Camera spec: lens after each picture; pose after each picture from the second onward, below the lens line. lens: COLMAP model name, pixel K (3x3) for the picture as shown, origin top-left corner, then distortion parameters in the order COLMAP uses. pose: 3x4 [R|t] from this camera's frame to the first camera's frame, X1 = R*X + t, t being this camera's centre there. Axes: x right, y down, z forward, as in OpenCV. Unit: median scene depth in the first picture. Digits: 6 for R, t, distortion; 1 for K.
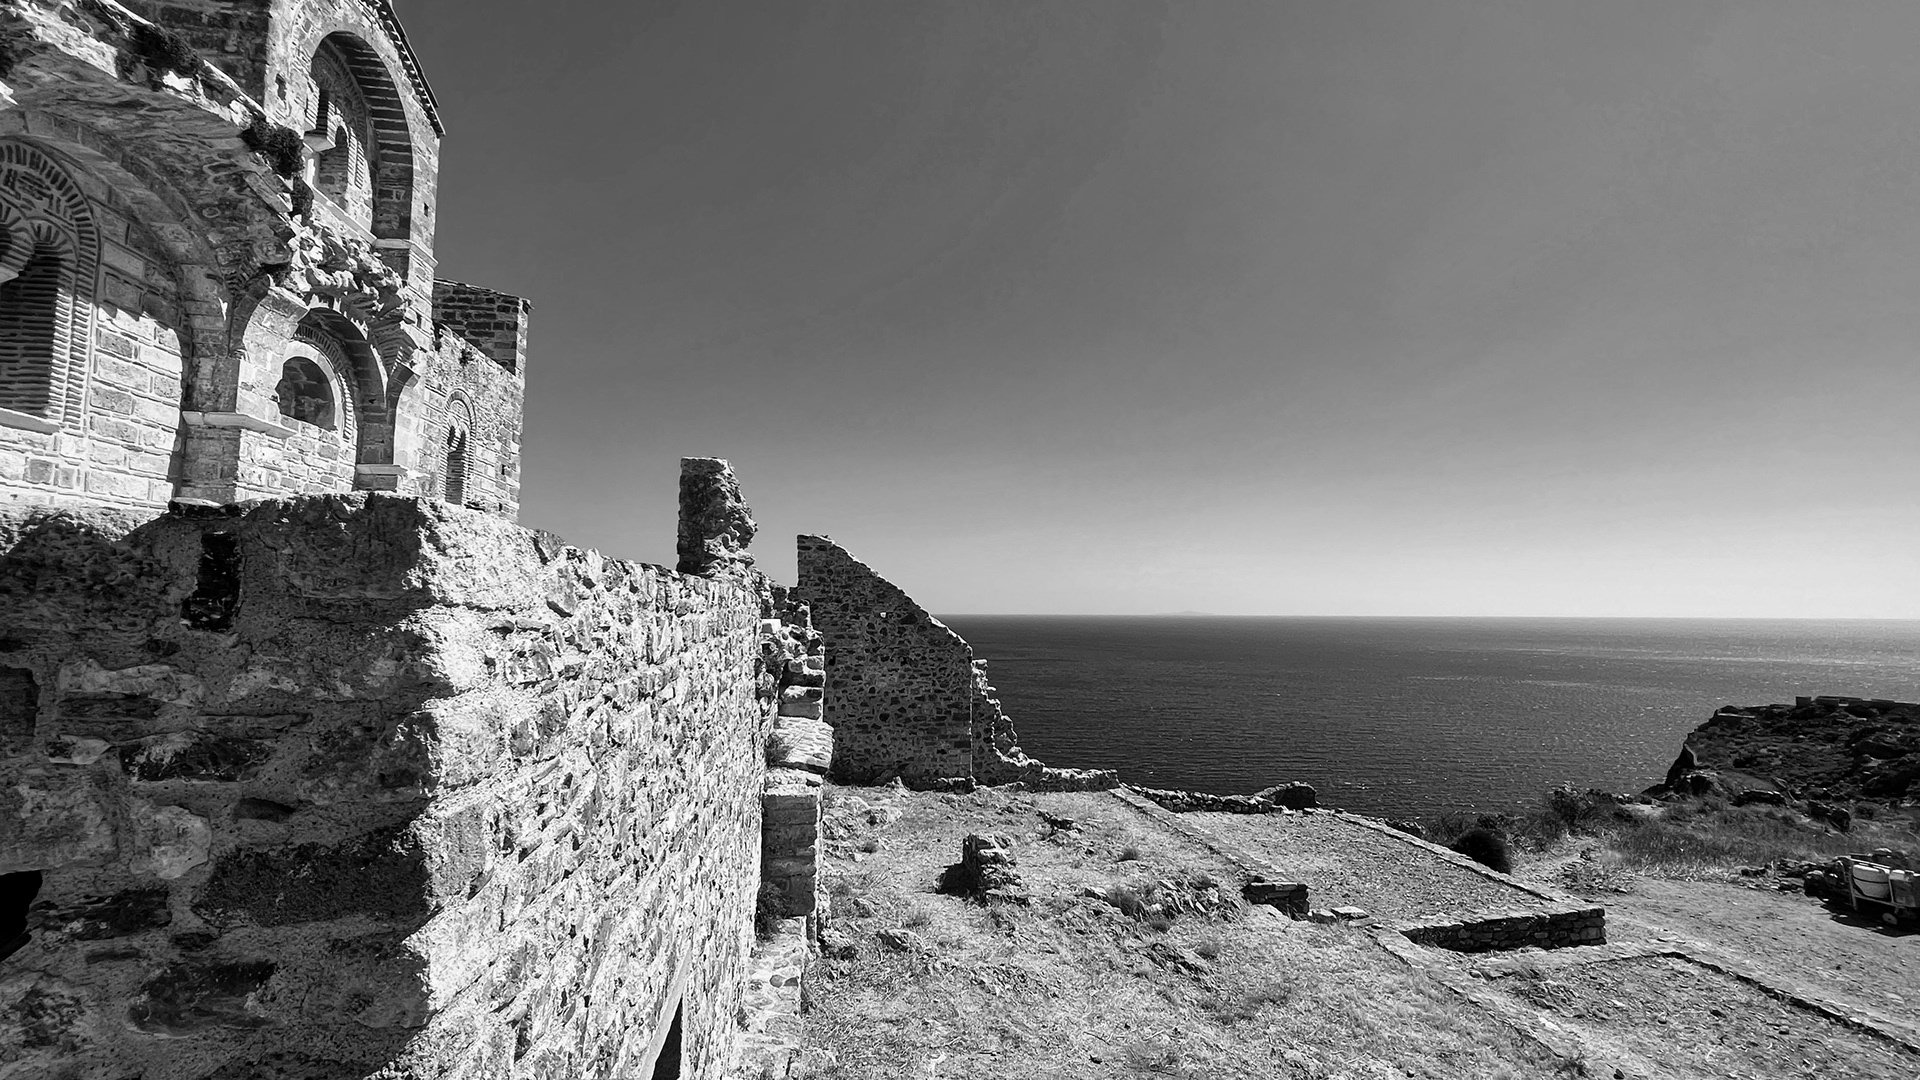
lens RADIAL K [[818.1, 0, 960.0], [0, 818.1, 540.0], [0, 0, 1]] dist [0.000162, 0.000286]
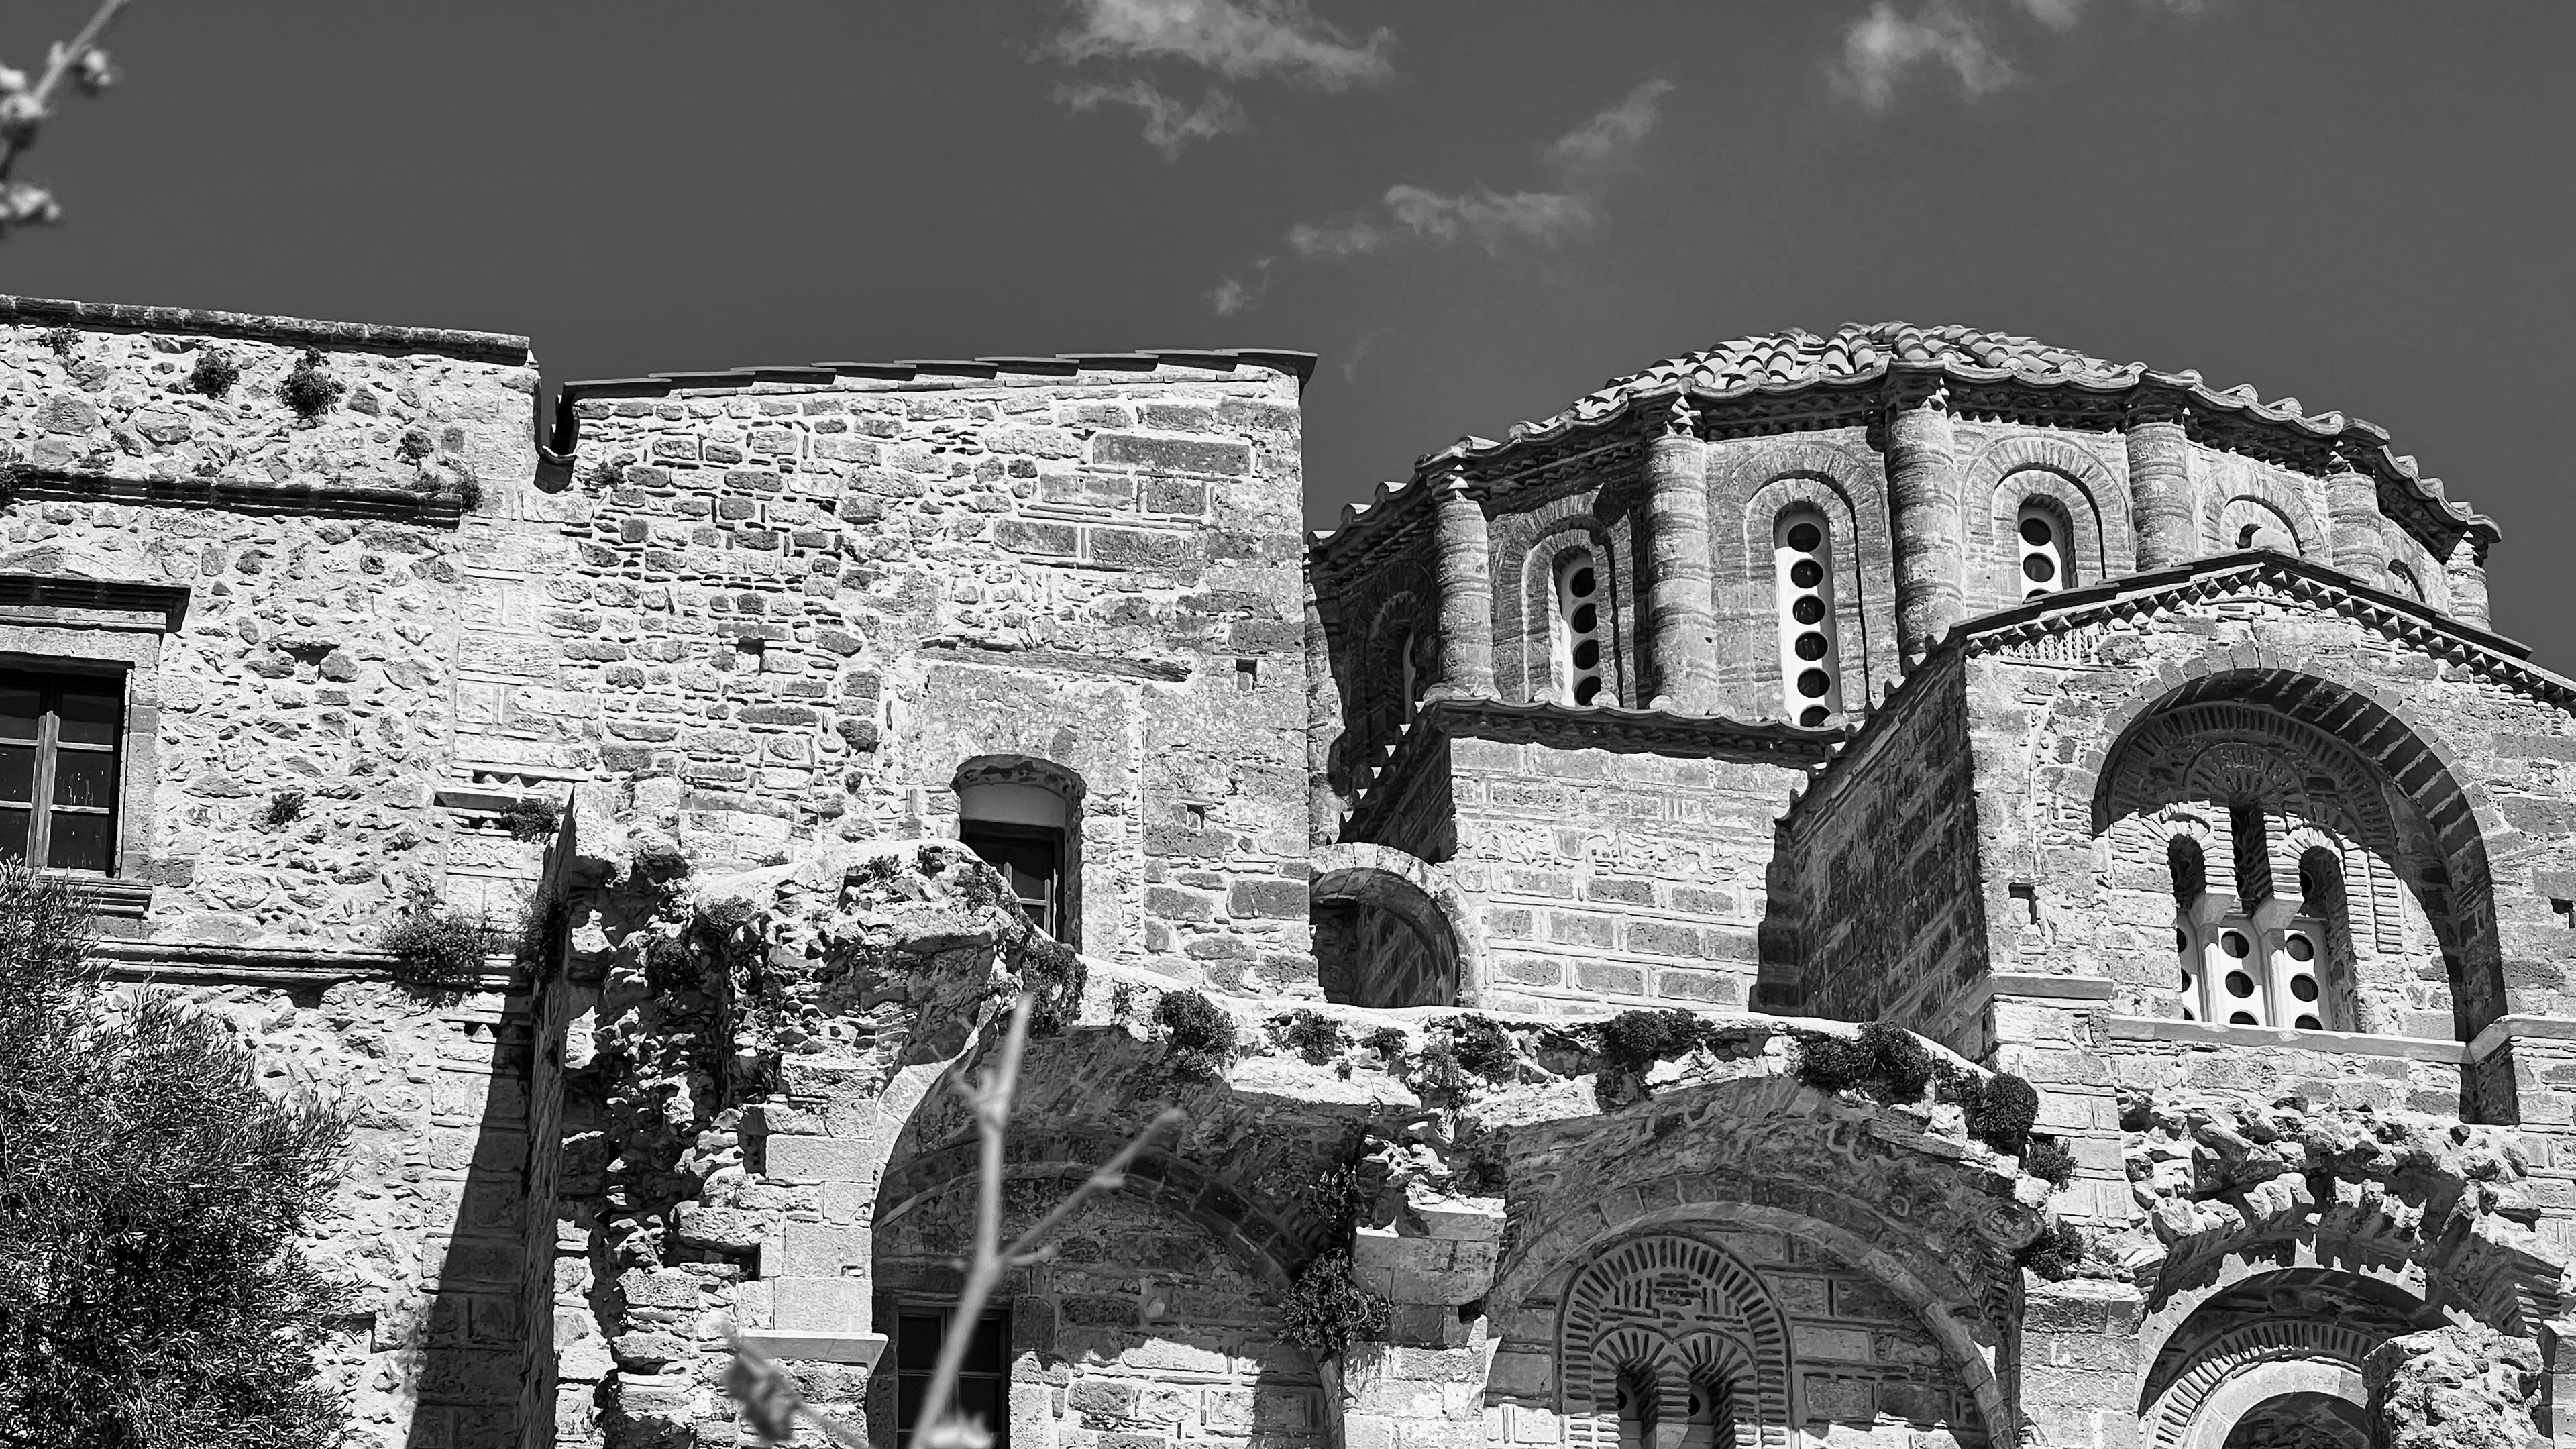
lens RADIAL K [[6023.0, 0, 1288.0], [0, 6023.0, 724.5], [0, 0, 1]] dist [-0.124950, 6.709472]
pose [[0.074237, -0.401177, -0.912987, 2.534998], [0.095801, 0.914148, -0.393898, 0.757093], [0.992628, -0.058223, 0.106297, 0.148904]]
